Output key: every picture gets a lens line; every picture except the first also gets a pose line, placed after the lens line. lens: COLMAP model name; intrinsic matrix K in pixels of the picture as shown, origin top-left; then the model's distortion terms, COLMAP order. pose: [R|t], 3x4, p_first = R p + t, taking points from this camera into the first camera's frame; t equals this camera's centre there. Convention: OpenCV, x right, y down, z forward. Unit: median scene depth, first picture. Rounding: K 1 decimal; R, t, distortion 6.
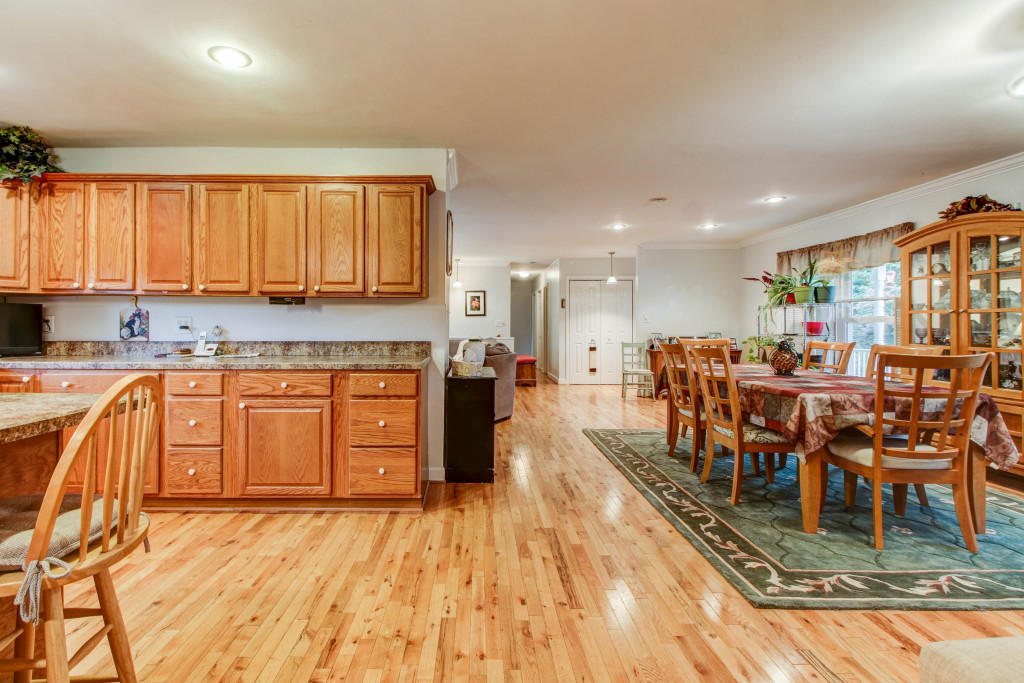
lens RADIAL K [[488.5, 0, 474.2], [0, 488.5, 323.4], [0, 0, 1]] dist [0.004223, 0.000203]
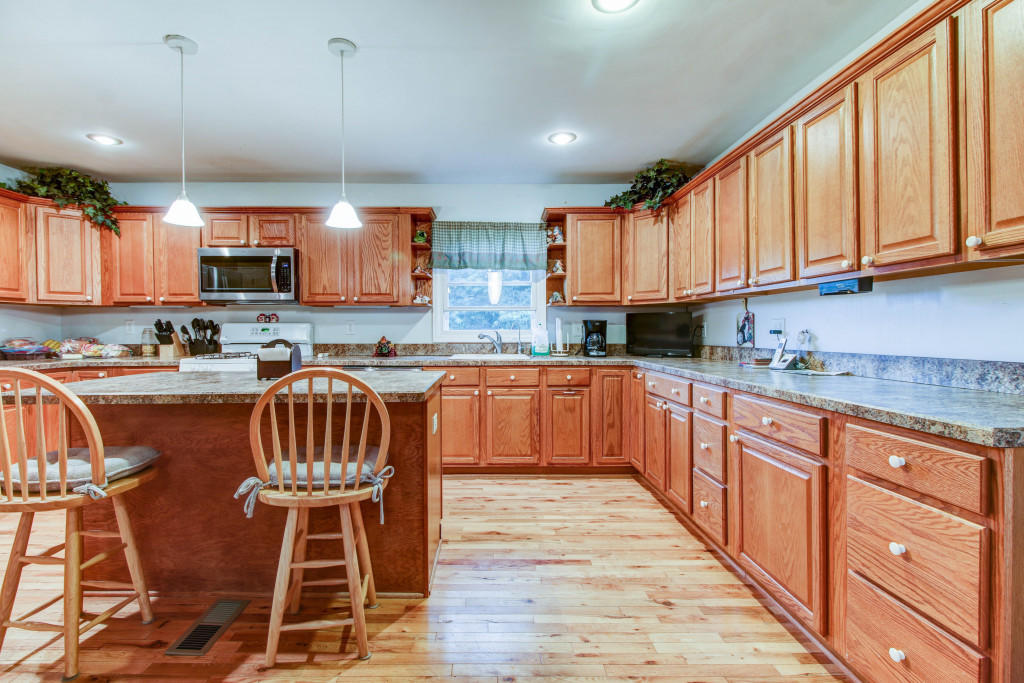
lens RADIAL K [[477.6, 0, 491.6], [0, 477.6, 338.5], [0, 0, 1]] dist [0.023265, -0.015889]
pose [[0.010713, 0.010313, -0.999889, 0.210385], [0.008061, 0.999913, 0.010400, 0.006968], [0.999910, -0.008171, 0.010629, 0.553247]]
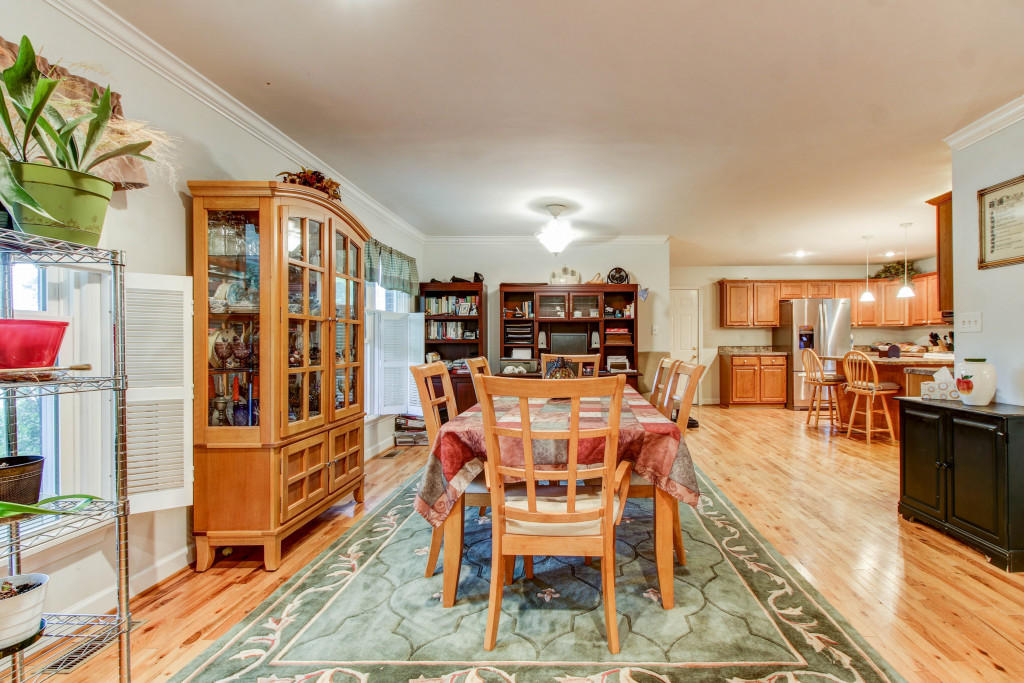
lens RADIAL K [[489.3, 0, 570.5], [0, 489.3, 342.7], [0, 0, 1]] dist [0.000090, -0.018148]
pose [[-0.999999, -0.000006, 0.001188, 0.673368], [-0.000003, 0.999998, 0.001974, 0.008268], [-0.001188, 0.001974, -0.999997, 2.004426]]
